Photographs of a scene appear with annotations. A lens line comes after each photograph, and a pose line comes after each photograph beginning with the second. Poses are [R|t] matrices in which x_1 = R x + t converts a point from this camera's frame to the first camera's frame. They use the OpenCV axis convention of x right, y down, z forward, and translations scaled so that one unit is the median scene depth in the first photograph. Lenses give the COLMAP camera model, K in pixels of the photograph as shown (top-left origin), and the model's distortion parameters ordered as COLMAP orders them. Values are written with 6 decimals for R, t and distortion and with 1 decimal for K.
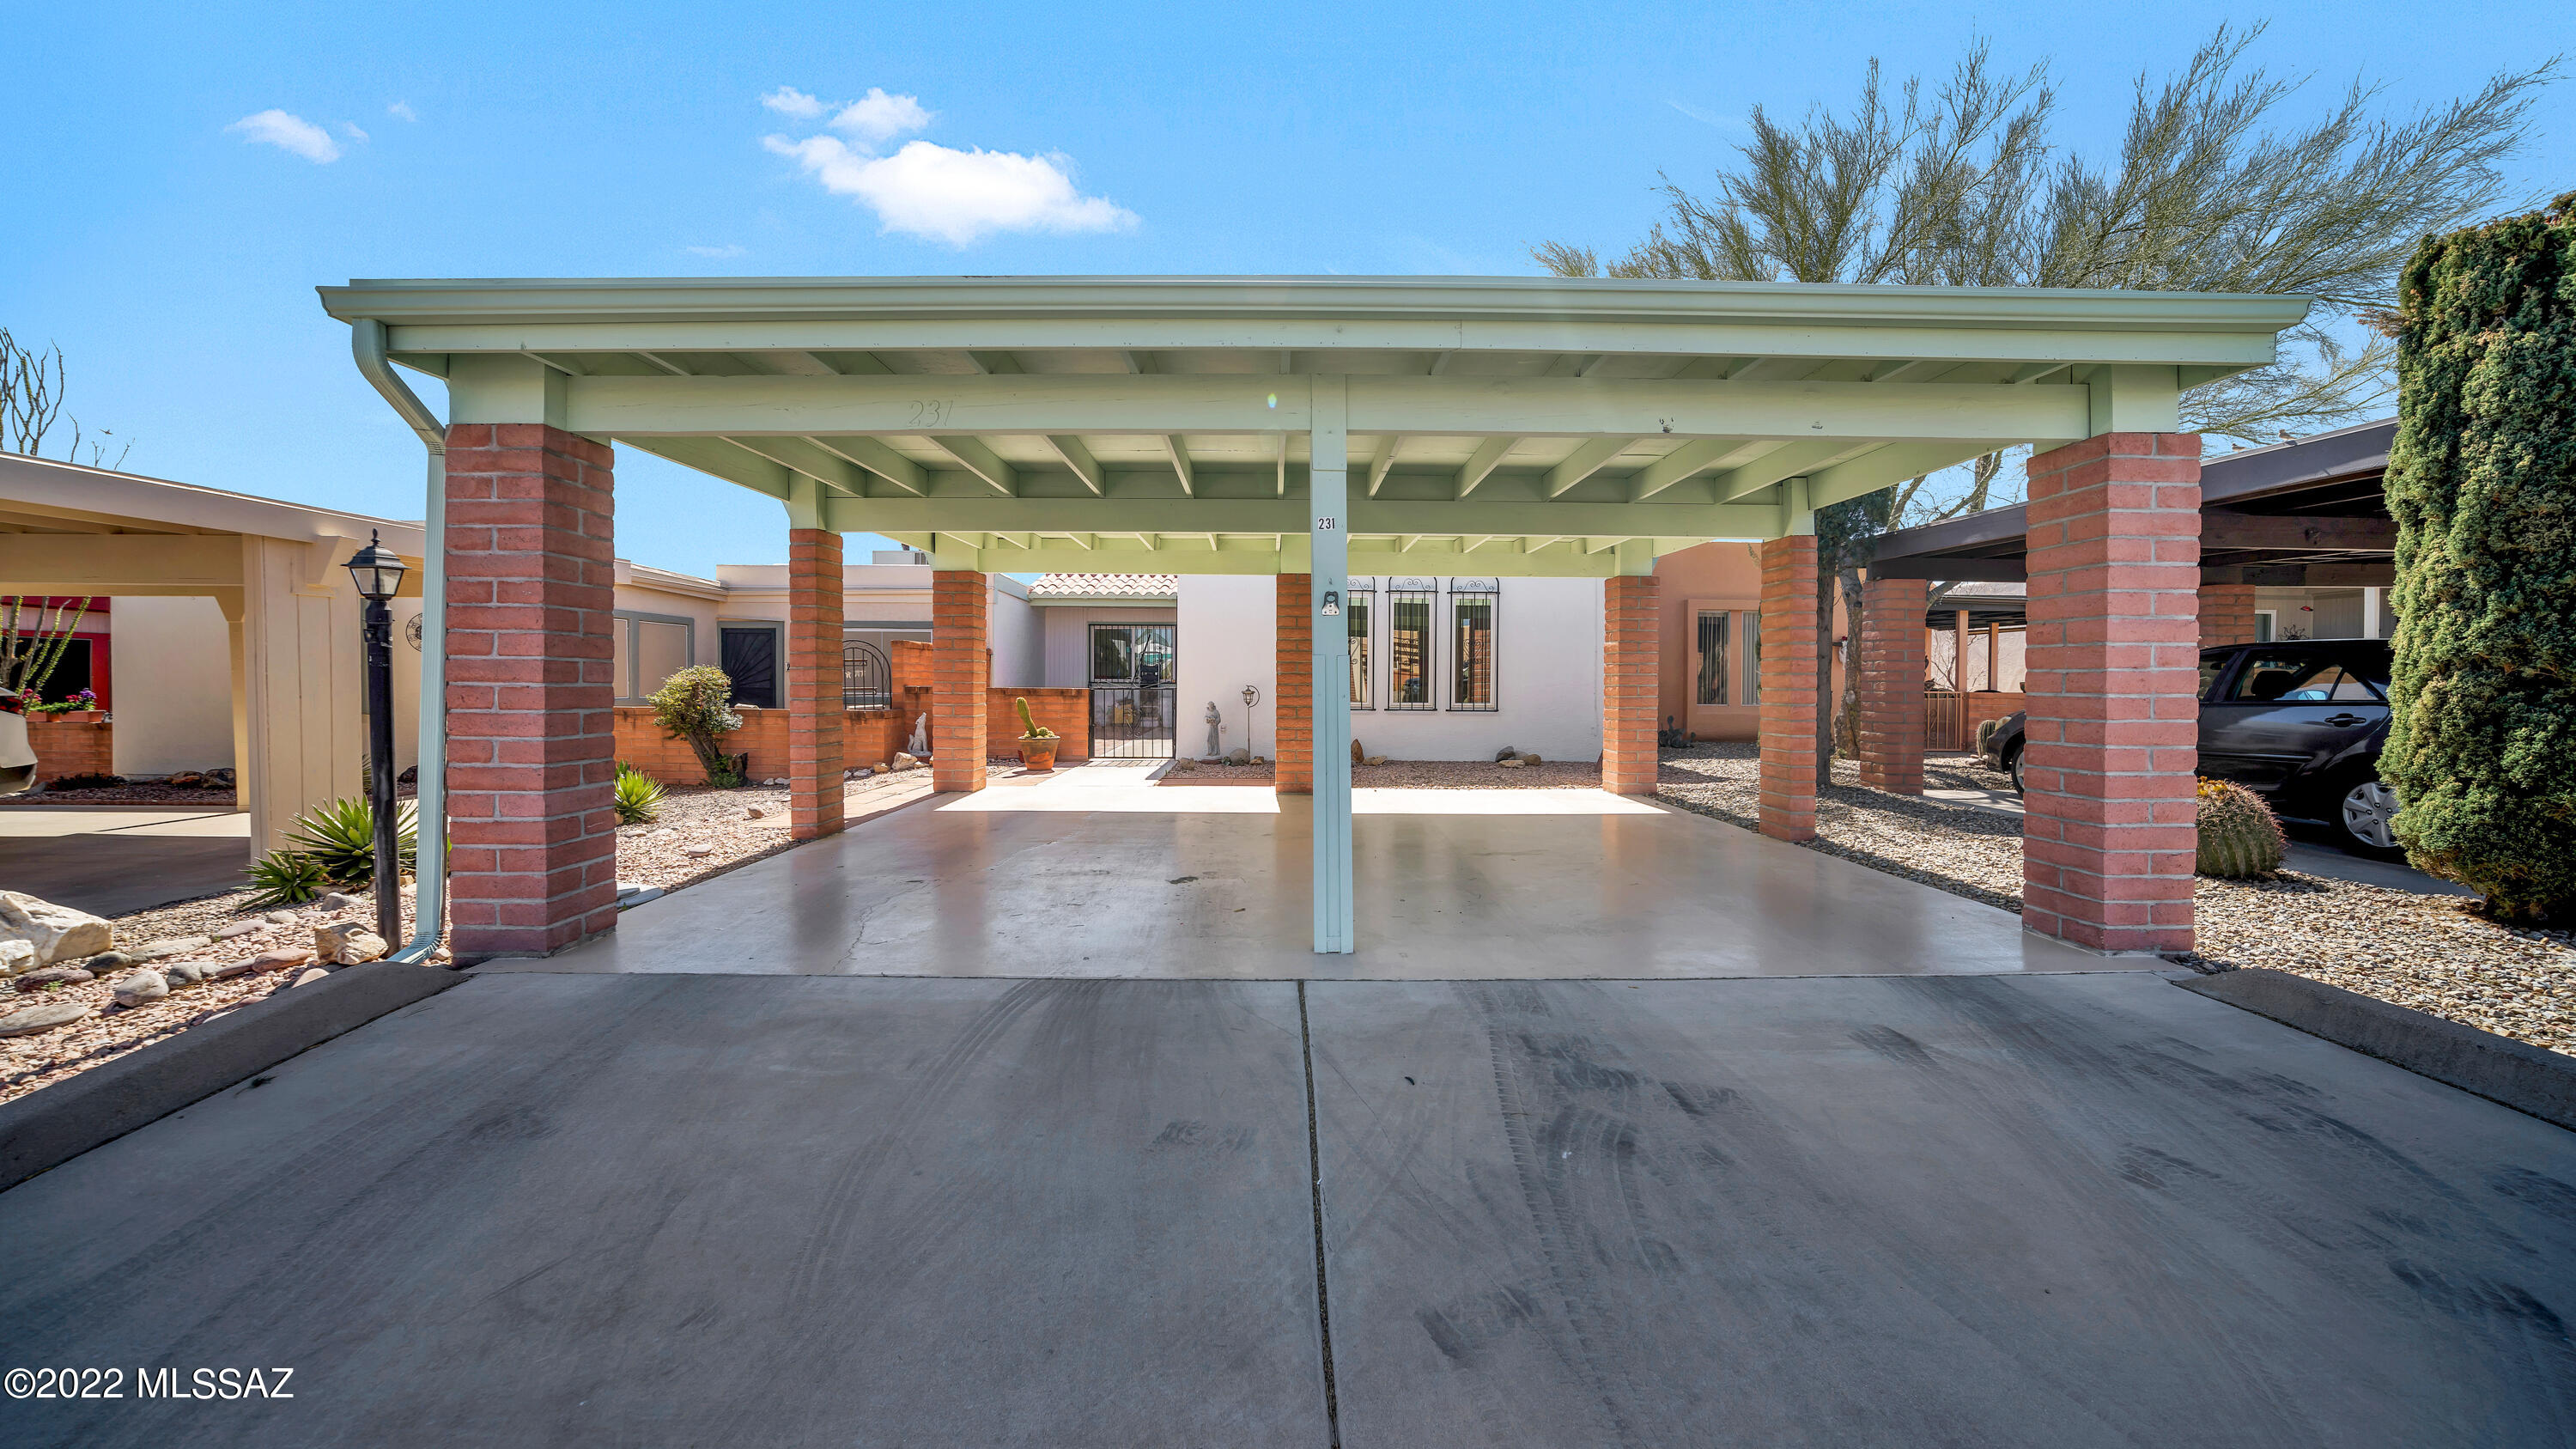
lens RADIAL K [[886.4, 0, 1277.0], [0, 886.4, 703.0], [0, 0, 1]] dist [-0.023879, 0.000043]
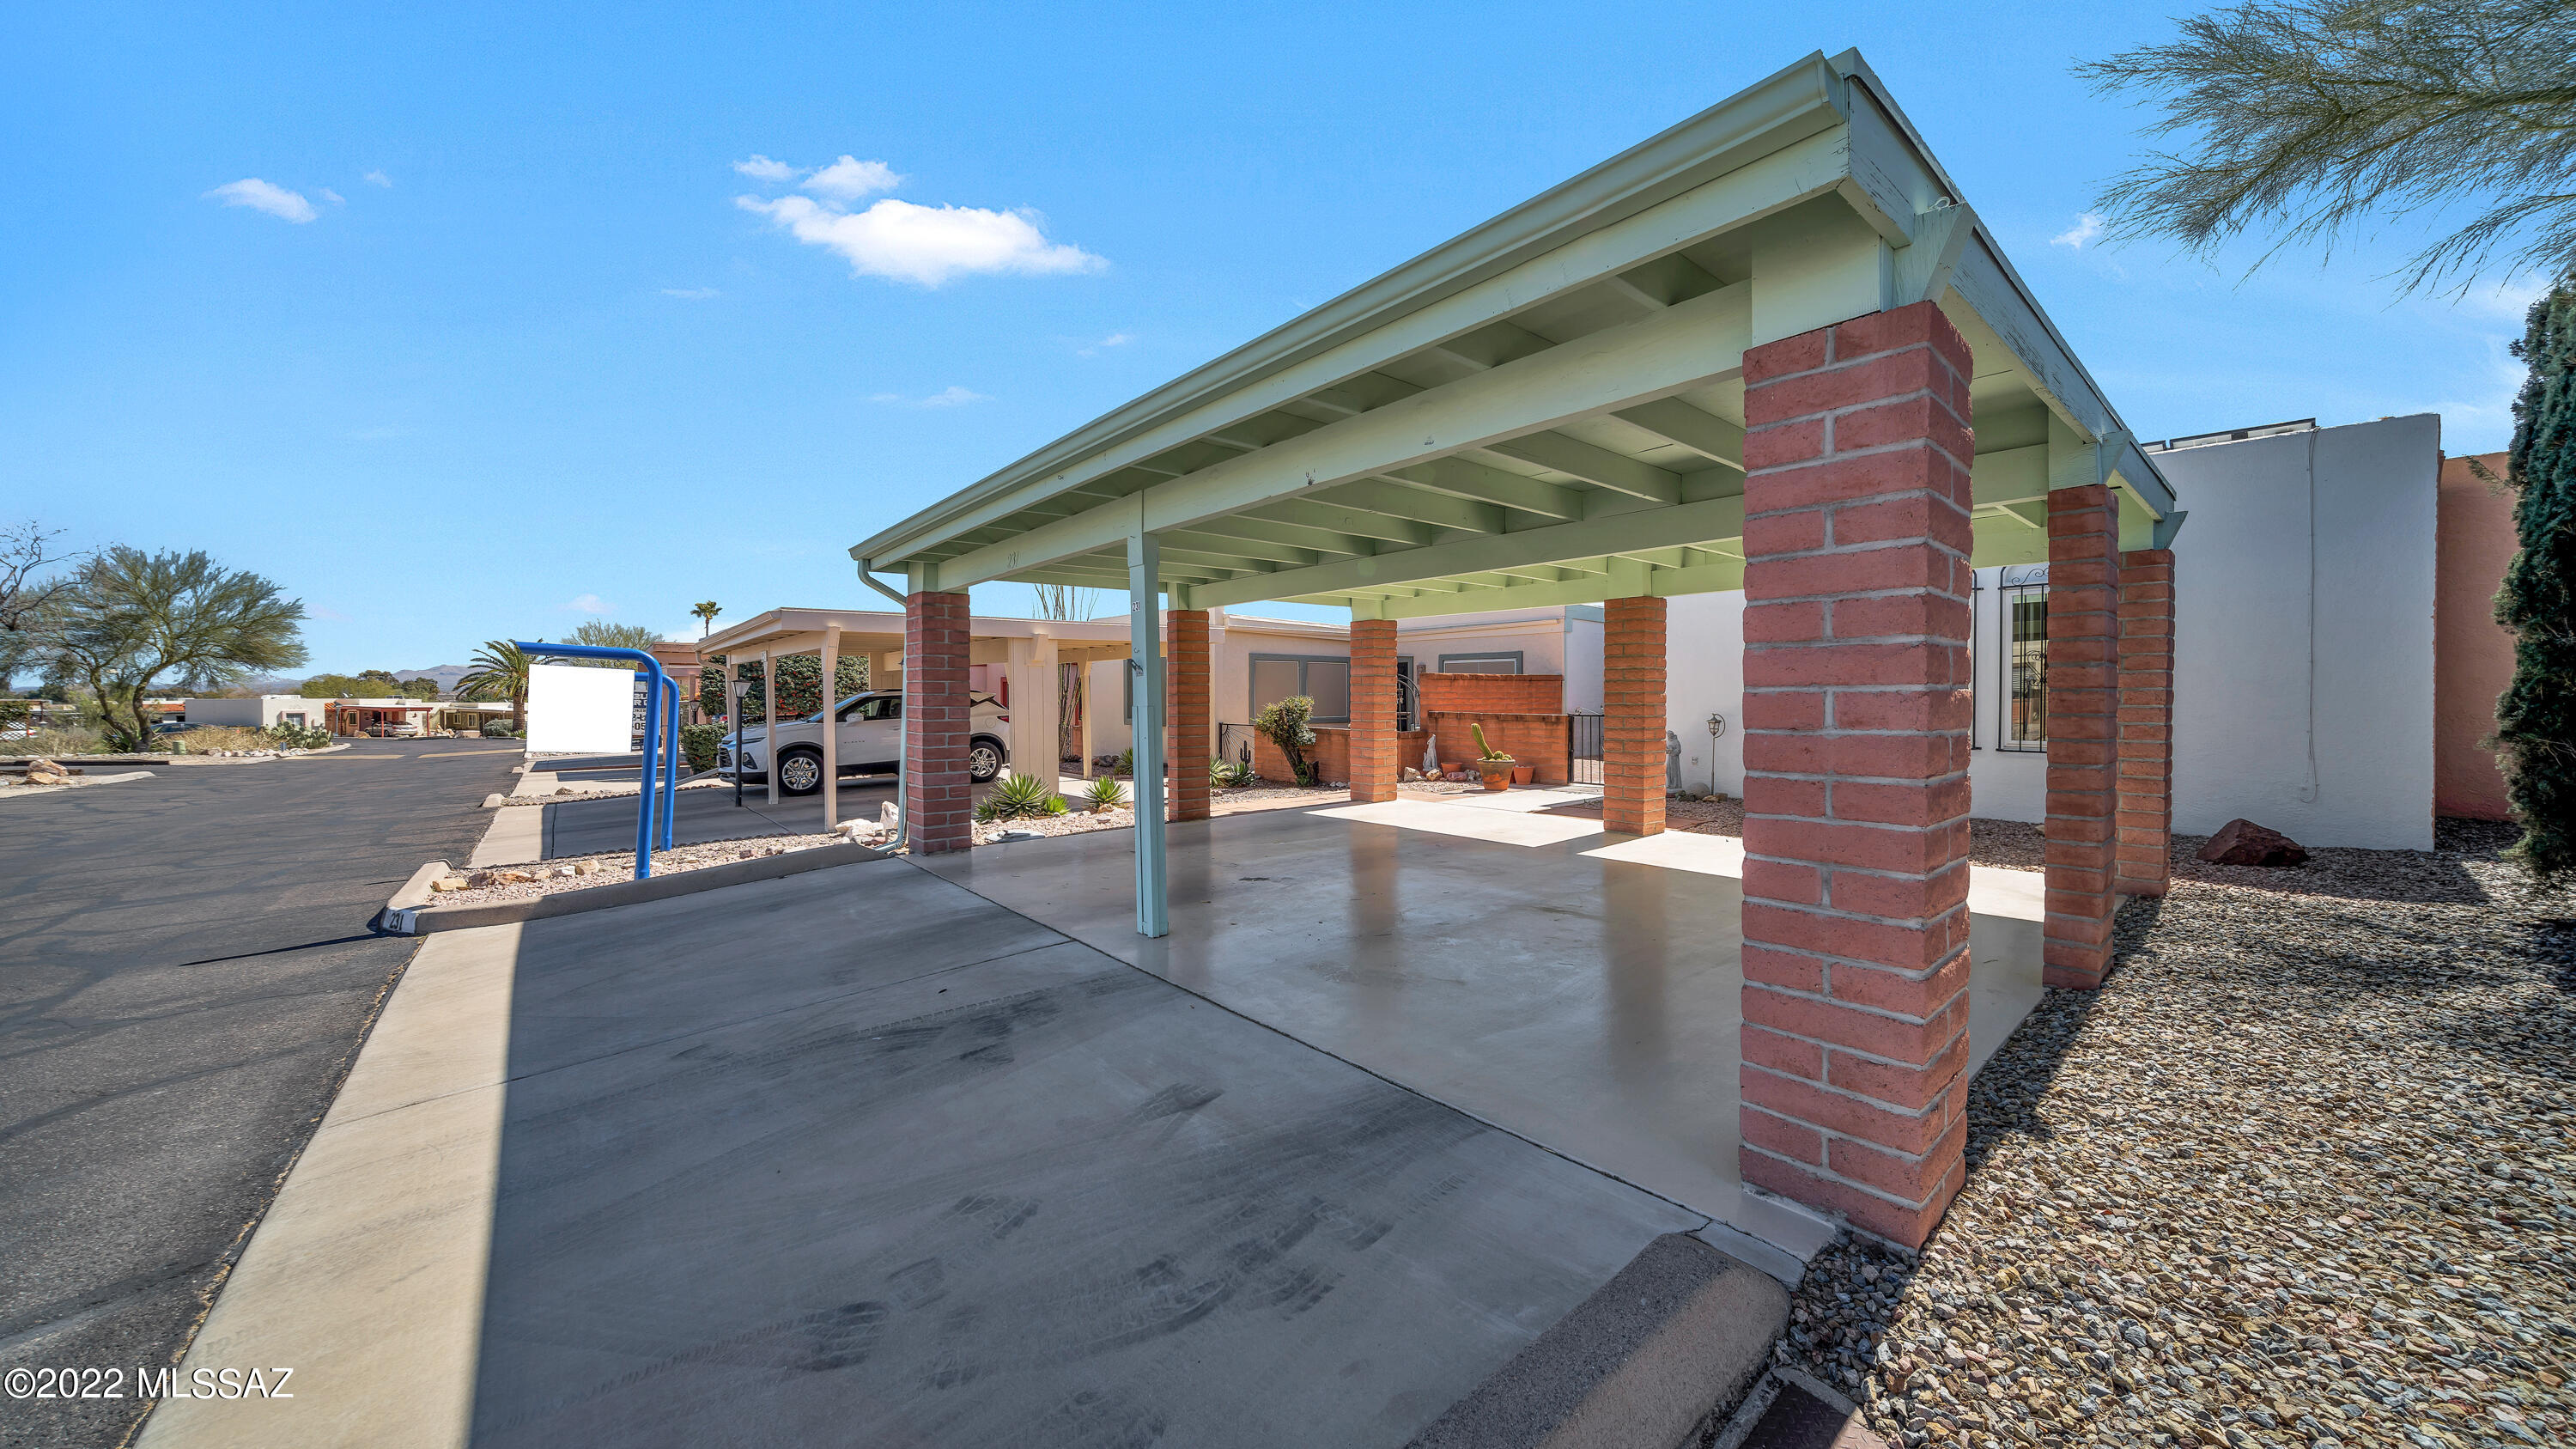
lens RADIAL K [[888.4, 0, 1292.0], [0, 888.4, 716.4], [0, 0, 1]] dist [-0.023055, 0.006436]
pose [[0.640671, 0.010923, -0.767738, 0.752320], [-0.012937, 0.999910, 0.003431, -0.028517], [0.767707, 0.007734, 0.640755, 0.207661]]
